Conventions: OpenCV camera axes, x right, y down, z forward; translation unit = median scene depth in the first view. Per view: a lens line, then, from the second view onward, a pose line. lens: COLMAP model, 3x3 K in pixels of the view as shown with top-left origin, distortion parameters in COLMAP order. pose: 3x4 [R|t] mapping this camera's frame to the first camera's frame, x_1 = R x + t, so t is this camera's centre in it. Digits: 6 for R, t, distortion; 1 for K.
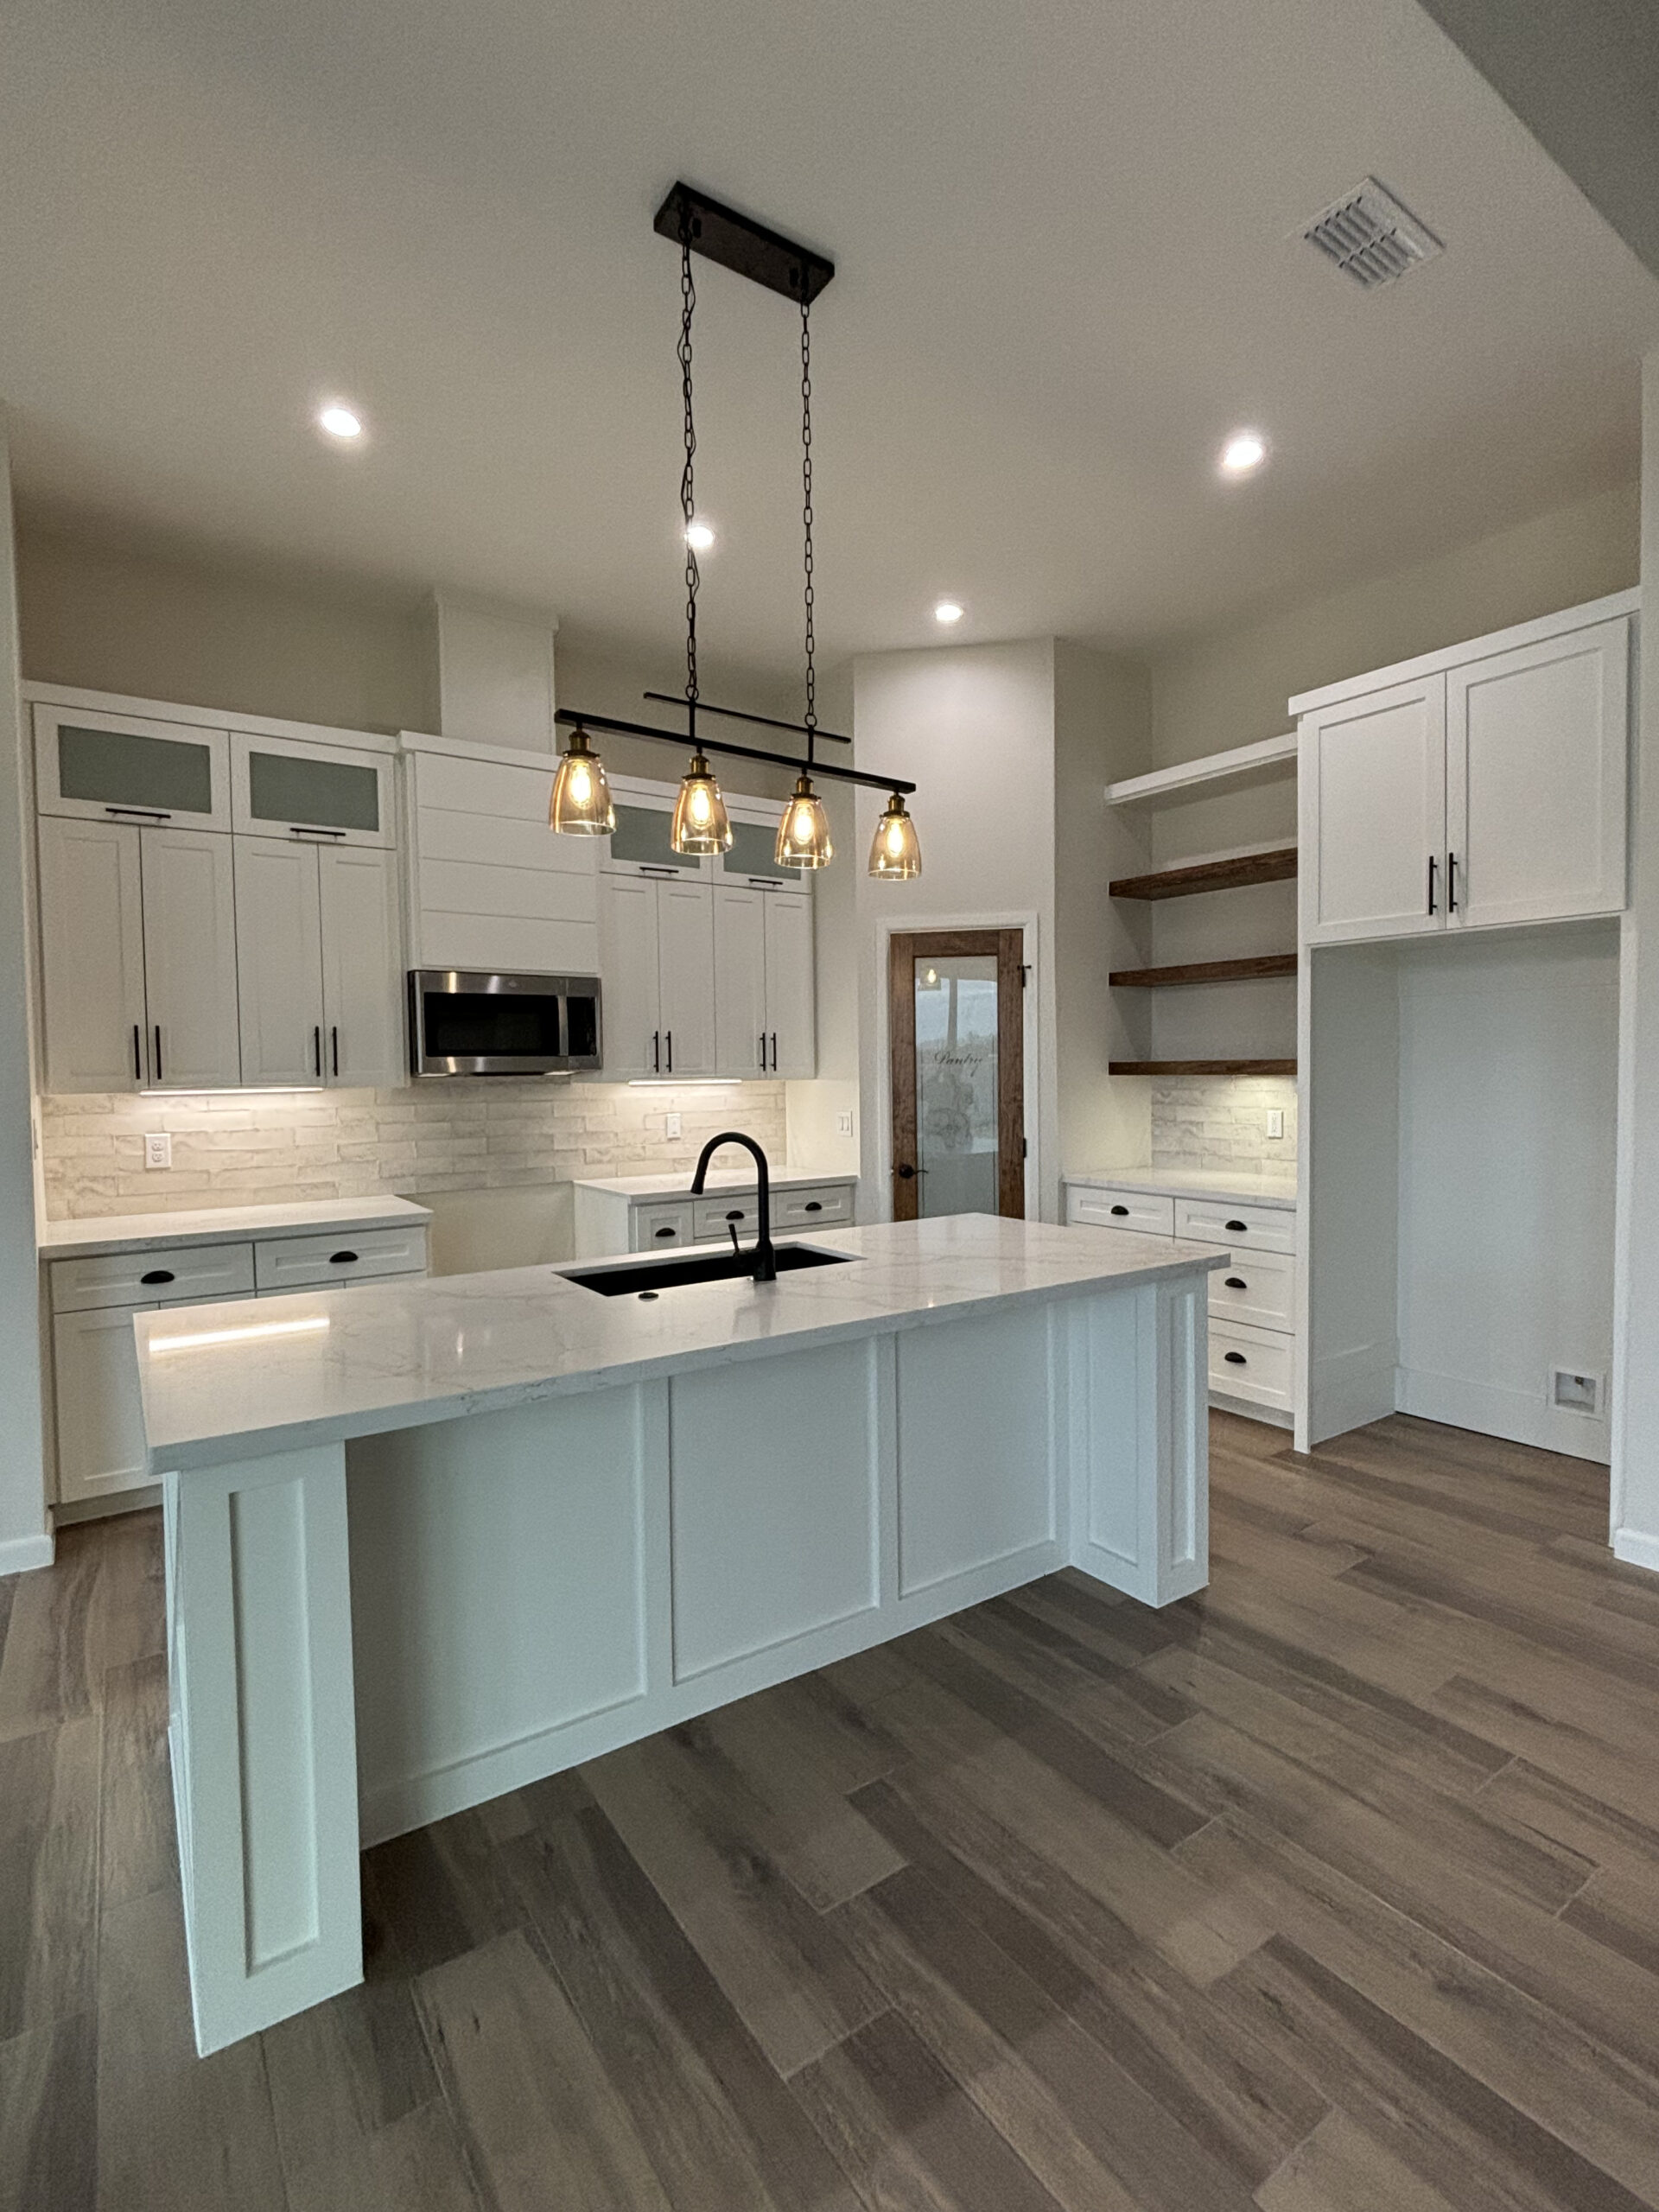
lens RADIAL K [[1033.5, 0, 834.5], [0, 1033.5, 1106.3], [0, 0, 1]] dist [0.000564, 0.000372]
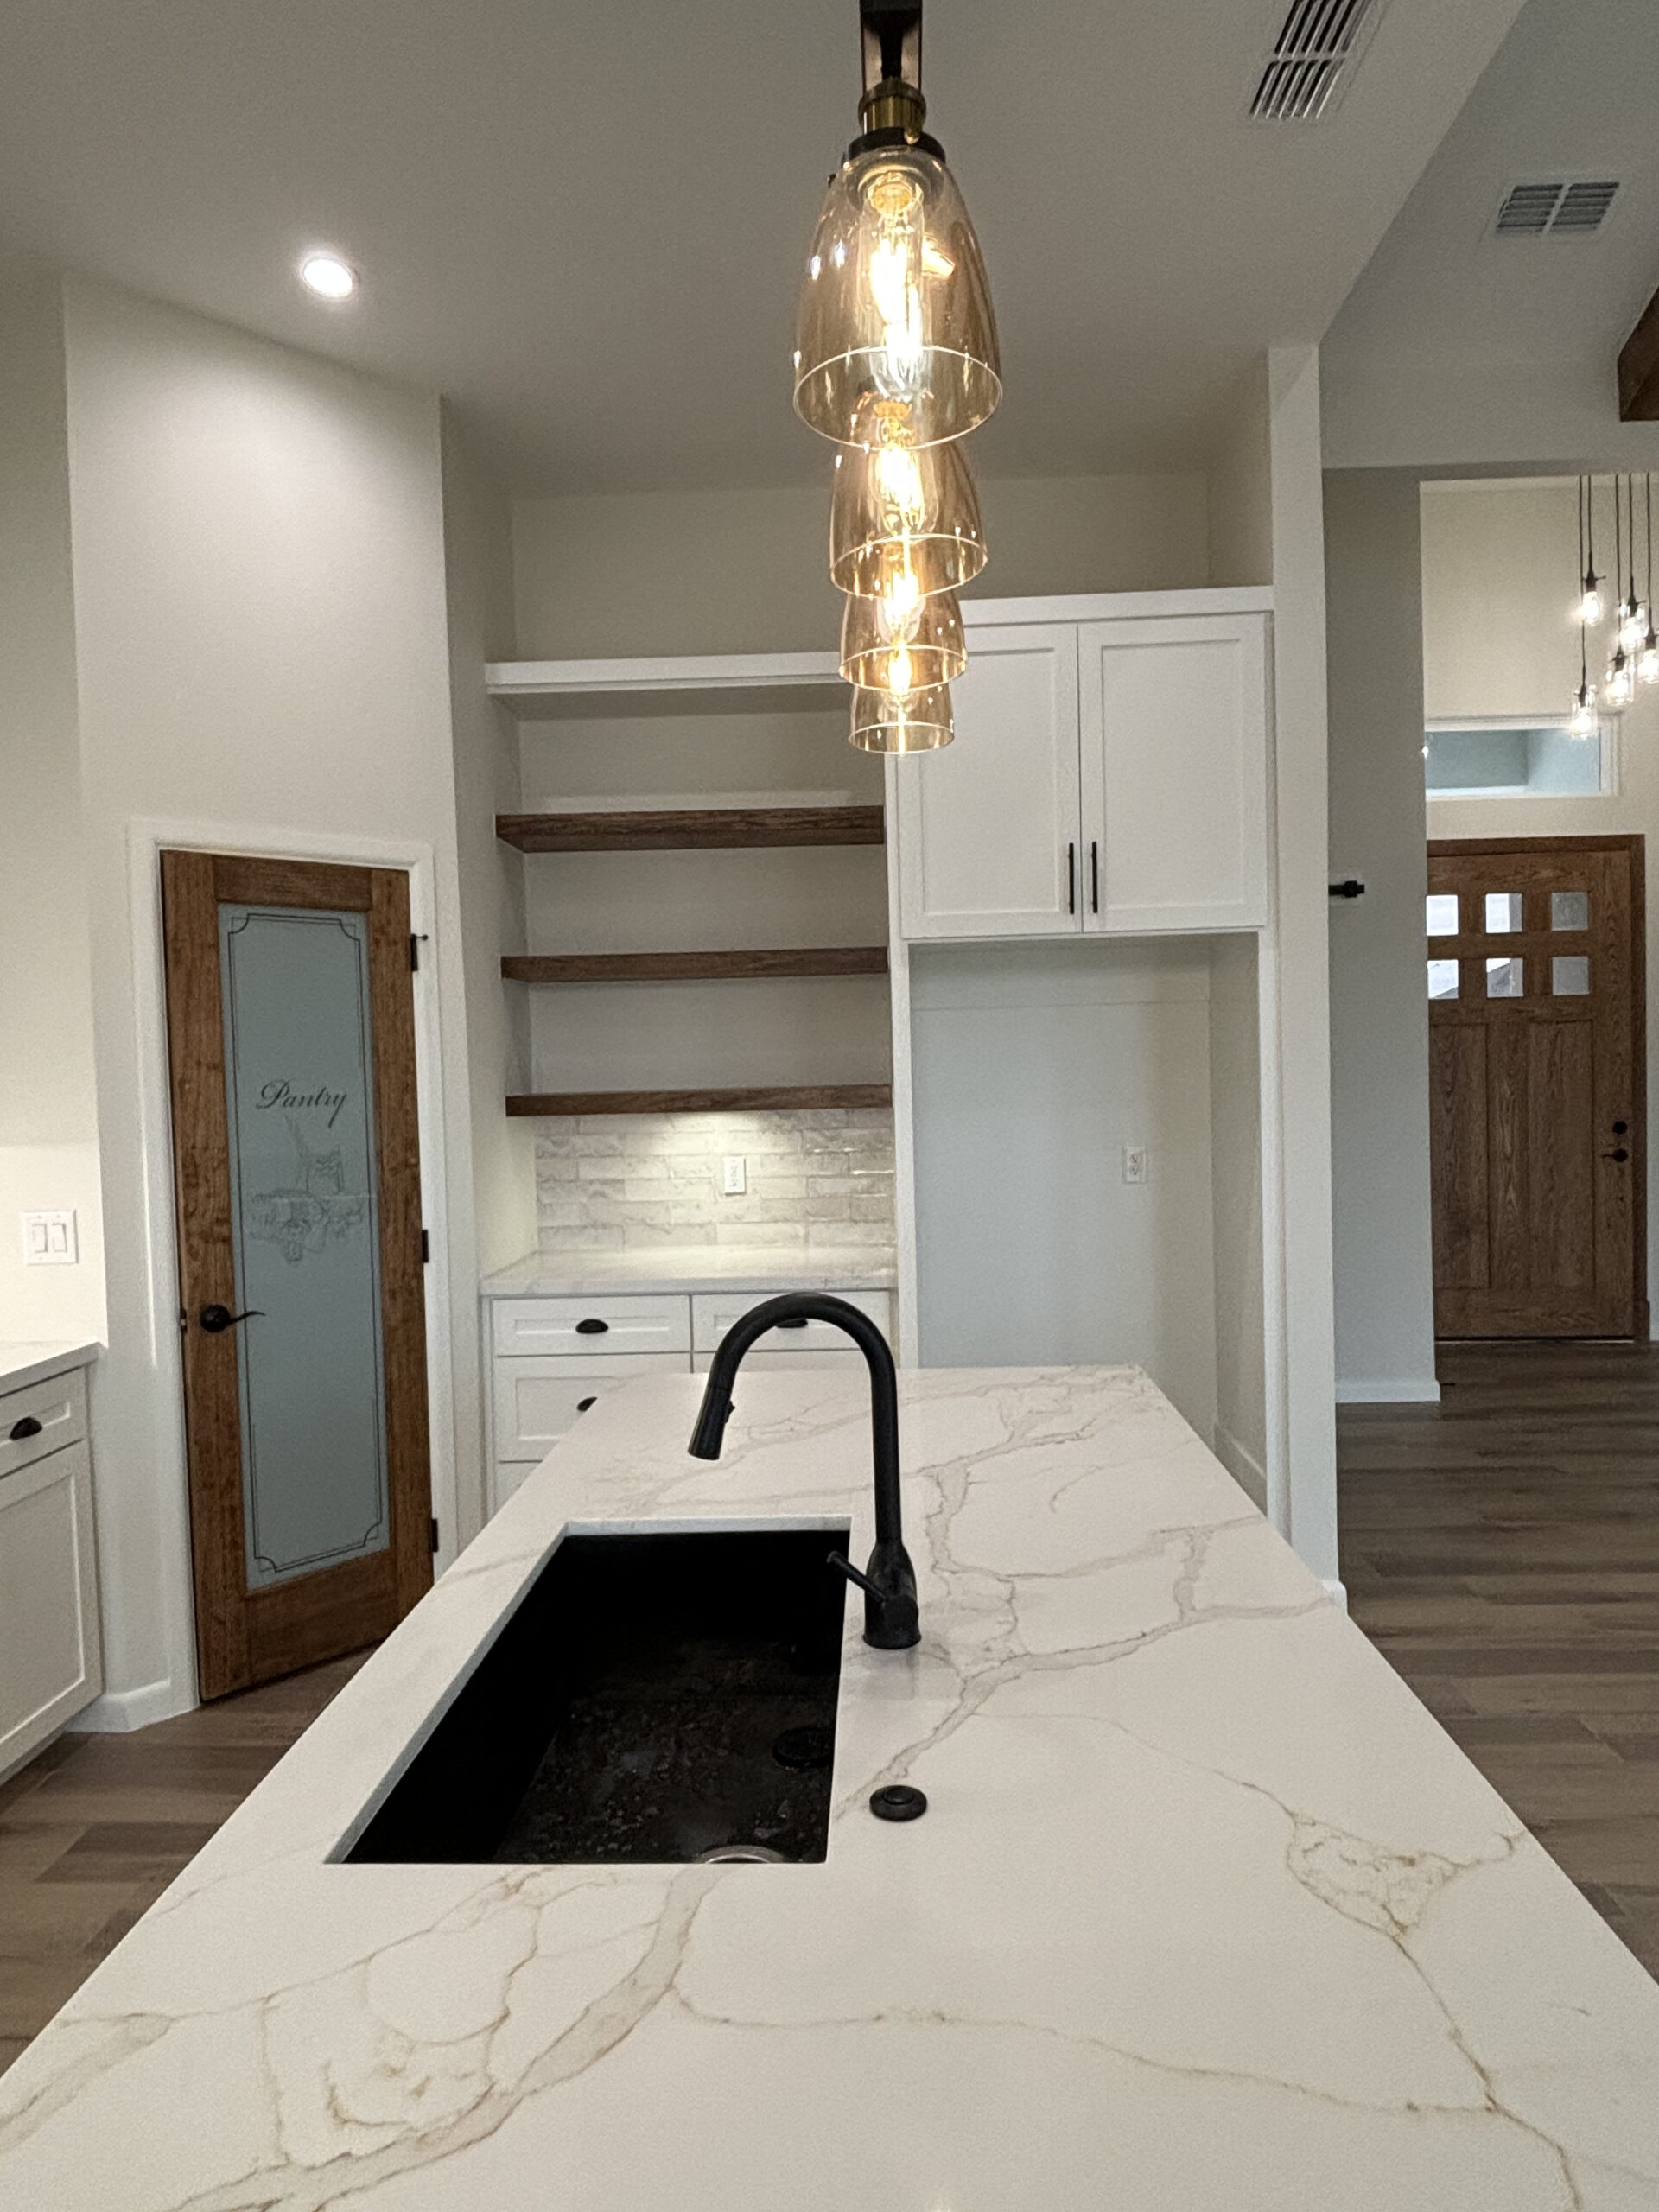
lens RADIAL K [[1269.8, 0, 827.7], [0, 1269.8, 1115.1], [0, 0, 1]] dist [0.021982, -0.027674]
pose [[0.606409, -0.032403, 0.794493, -0.316371], [0.049409, 0.998774, 0.003022, -0.031498], [-0.793617, 0.037423, 0.607266, 0.481921]]
